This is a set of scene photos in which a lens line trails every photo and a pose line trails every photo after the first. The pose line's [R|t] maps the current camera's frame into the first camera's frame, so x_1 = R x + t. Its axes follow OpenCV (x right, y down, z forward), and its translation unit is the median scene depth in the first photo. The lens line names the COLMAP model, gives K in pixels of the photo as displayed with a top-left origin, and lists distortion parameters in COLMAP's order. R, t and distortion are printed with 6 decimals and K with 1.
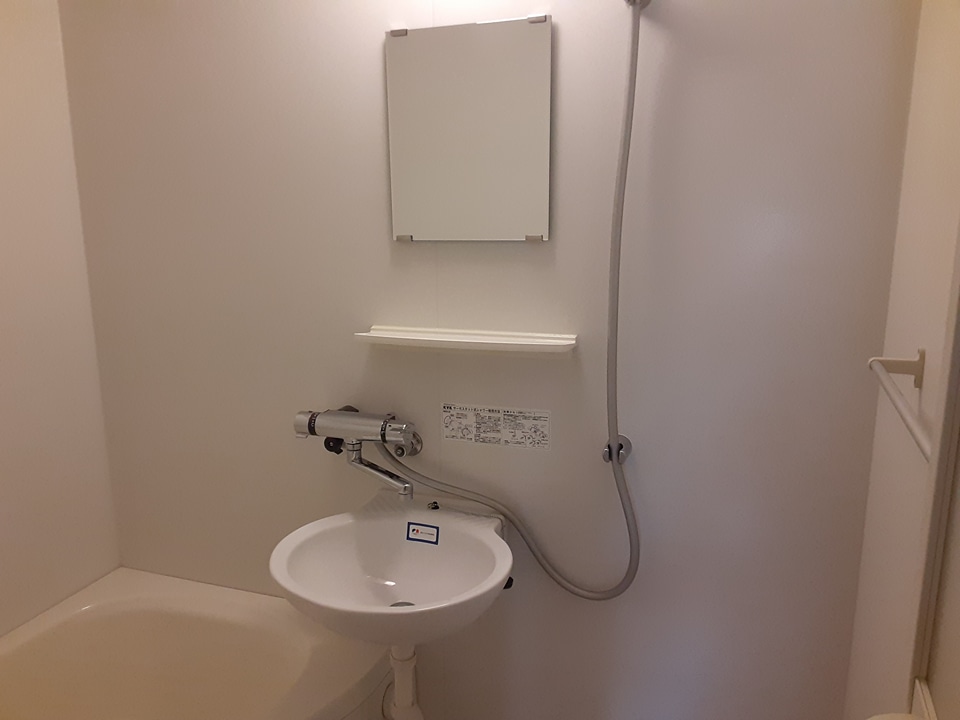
lens RADIAL K [[776.4, 0, 459.7], [0, 776.4, 367.4], [0, 0, 1]] dist [0.126682, -0.197872]
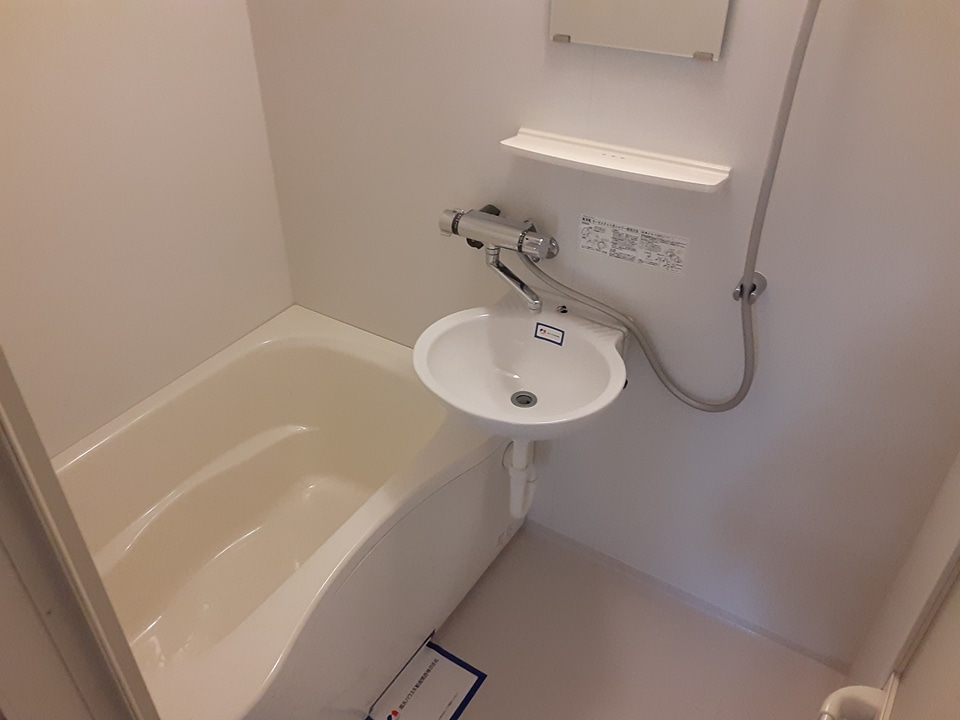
lens RADIAL K [[776.4, 0, 459.7], [0, 776.4, 367.4], [0, 0, 1]] dist [0.126682, -0.197872]
pose [[0.976983, 0.130456, -0.168775, 0.020144], [-0.050027, 0.909255, 0.413223, -0.189868], [0.207367, -0.395269, 0.894853, -0.020923]]
